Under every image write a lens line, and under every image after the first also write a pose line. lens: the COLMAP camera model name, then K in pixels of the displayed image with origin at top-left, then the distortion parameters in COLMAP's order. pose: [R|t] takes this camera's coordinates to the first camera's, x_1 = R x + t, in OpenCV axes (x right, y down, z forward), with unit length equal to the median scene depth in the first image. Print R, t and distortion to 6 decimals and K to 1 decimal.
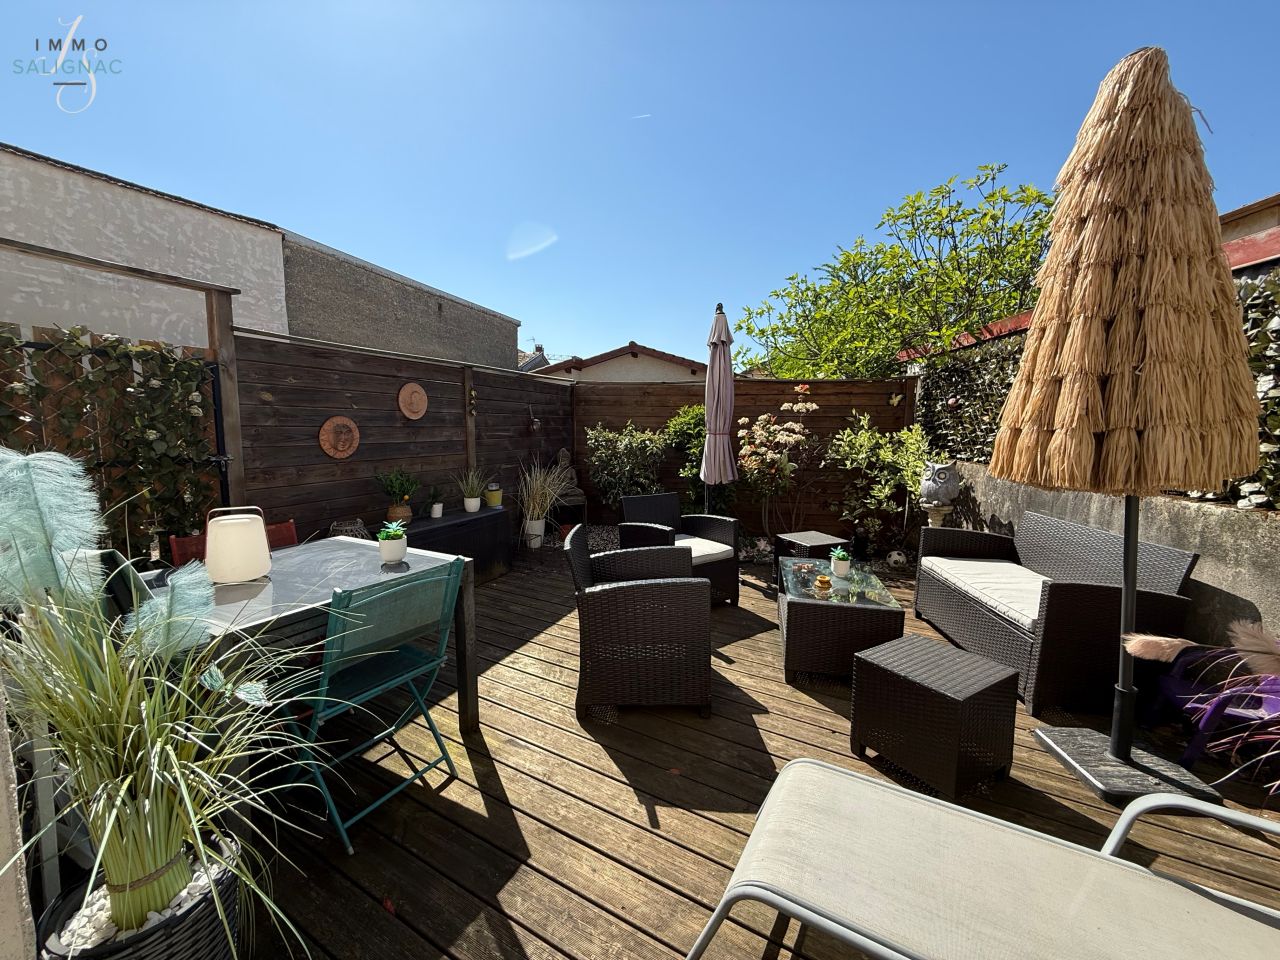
lens RADIAL K [[512.6, 0, 640.0], [0, 512.6, 480.0], [0, 0, 1]] dist [0.000454, -0.000122]
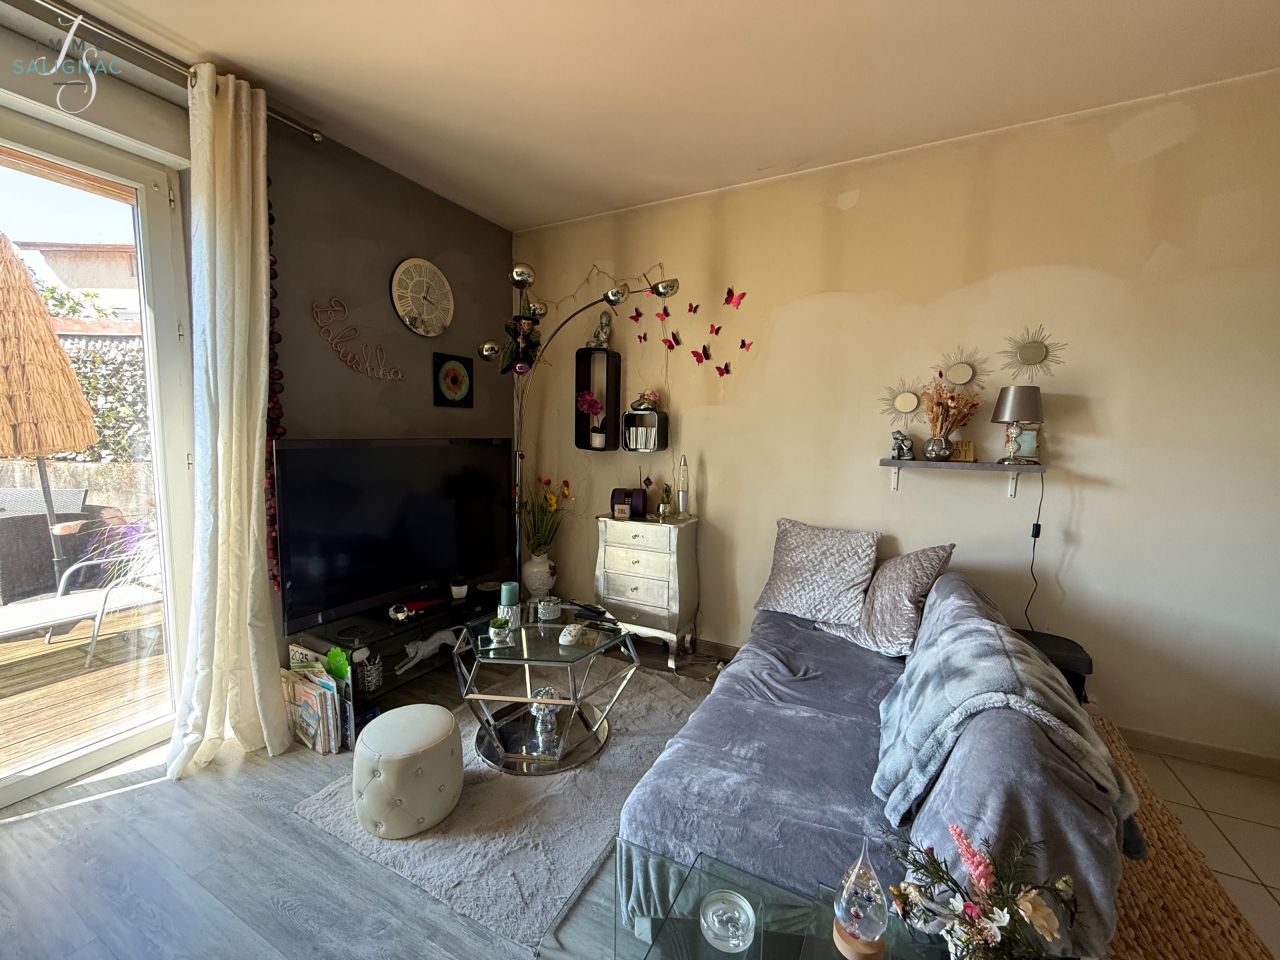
lens RADIAL K [[512.6, 0, 640.0], [0, 512.6, 480.0], [0, 0, 1]] dist [0.000454, -0.000122]
pose [[-0.049007, -0.104845, 0.993280, -1.134740], [0.096503, 0.989326, 0.109188, 0.128202], [-0.994126, 0.101205, -0.038366, -1.225549]]
